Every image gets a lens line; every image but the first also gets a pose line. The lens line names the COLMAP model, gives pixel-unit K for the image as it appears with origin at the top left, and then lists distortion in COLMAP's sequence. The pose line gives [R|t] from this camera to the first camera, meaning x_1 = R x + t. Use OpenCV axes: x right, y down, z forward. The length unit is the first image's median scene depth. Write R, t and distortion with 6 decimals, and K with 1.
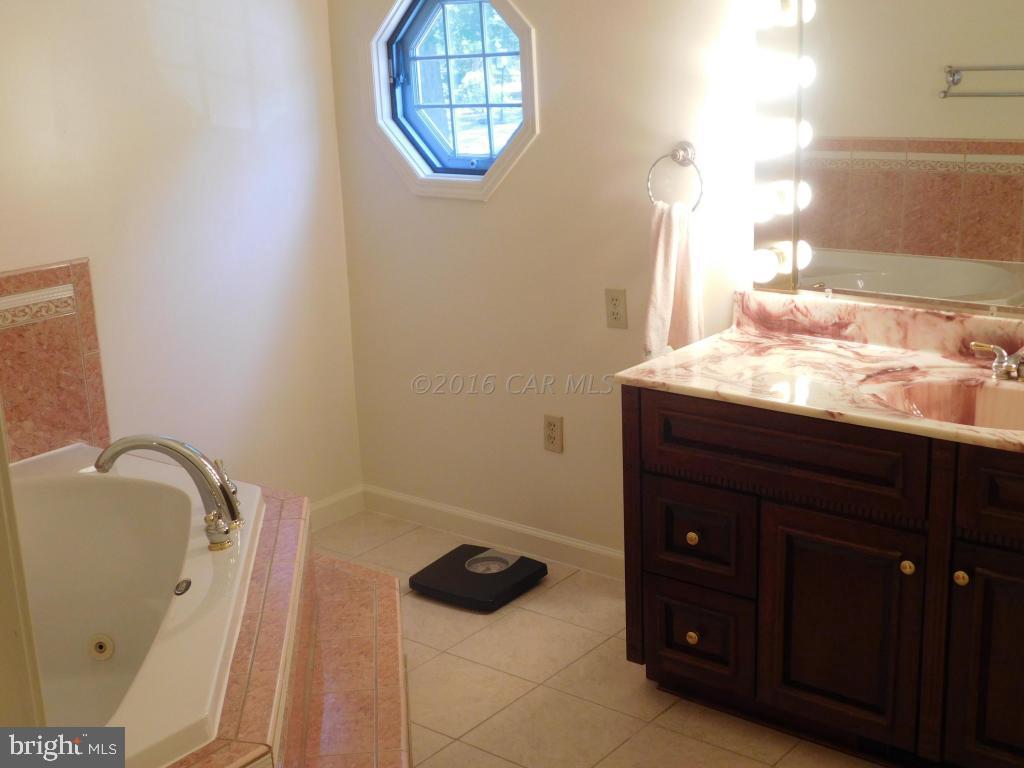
lens RADIAL K [[1354.8, 0, 507.1], [0, 1354.8, 383.9], [0, 0, 1]] dist [0.016613, 0.000000]
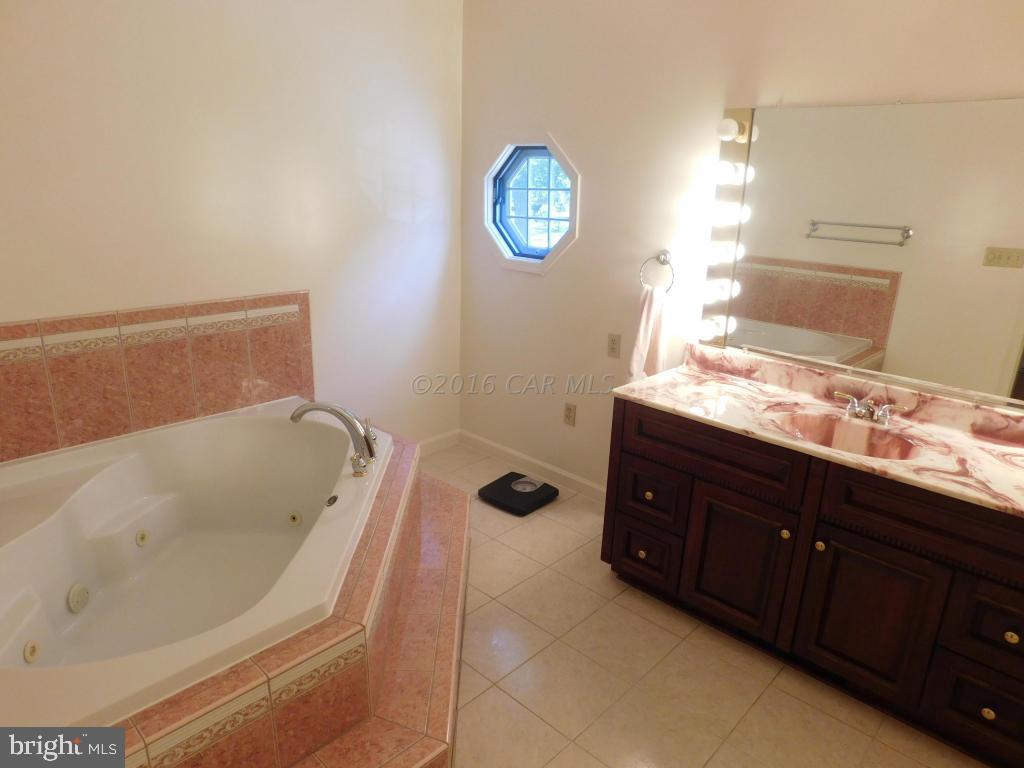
lens RADIAL K [[673.5, 0, 511.0], [0, 673.5, 384.7], [0, 0, 1]] dist [-0.067418, 0.049498]
pose [[0.994325, 0.091787, -0.053794, 0.003397], [-0.089797, 0.995223, 0.038323, -0.031253], [0.057055, -0.033275, 0.997816, 0.178066]]
